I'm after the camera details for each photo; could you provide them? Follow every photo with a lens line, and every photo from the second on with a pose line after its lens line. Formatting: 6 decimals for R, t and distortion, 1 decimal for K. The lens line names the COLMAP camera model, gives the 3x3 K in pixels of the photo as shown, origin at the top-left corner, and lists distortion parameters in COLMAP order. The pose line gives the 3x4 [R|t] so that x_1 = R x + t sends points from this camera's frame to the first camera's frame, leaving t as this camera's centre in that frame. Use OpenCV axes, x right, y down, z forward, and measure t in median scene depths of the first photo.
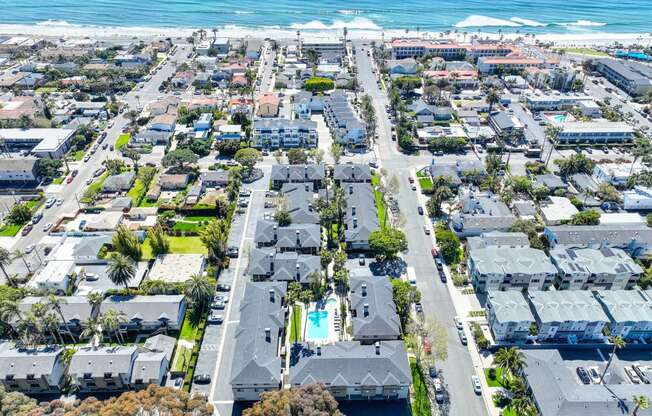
lens RADIAL K [[456.7, 0, 326.0], [0, 456.7, 208.0], [0, 0, 1]] dist [0.006176, 0.008171]
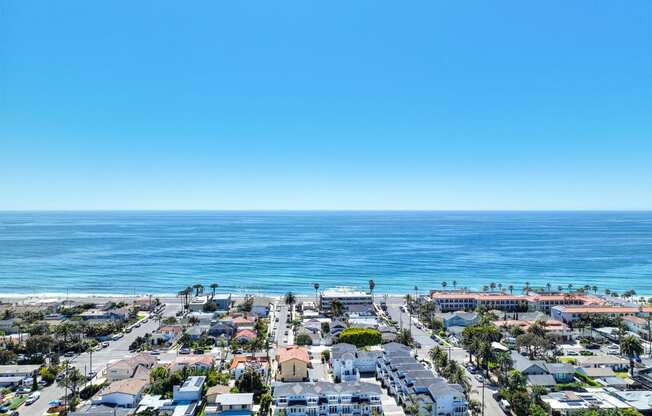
lens RADIAL K [[456.7, 0, 326.0], [0, 456.7, 208.0], [0, 0, 1]] dist [0.006176, 0.008171]
pose [[0.999275, -0.001773, 0.038024, -0.104641], [0.023398, 0.816510, -0.576857, -0.028855], [-0.030024, 0.577328, 0.815960, 0.340213]]
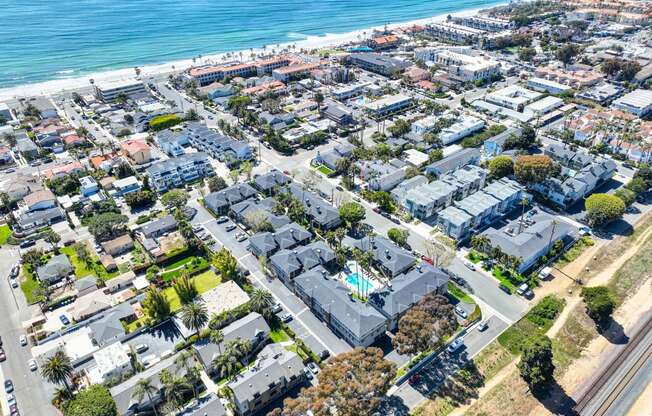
lens RADIAL K [[456.7, 0, 326.0], [0, 456.7, 208.0], [0, 0, 1]] dist [0.006176, 0.008171]
pose [[0.785805, -0.337499, 0.518271, -0.364566], [0.358293, 0.931459, 0.063322, -0.028627], [-0.504119, 0.135934, 0.852869, -0.038066]]
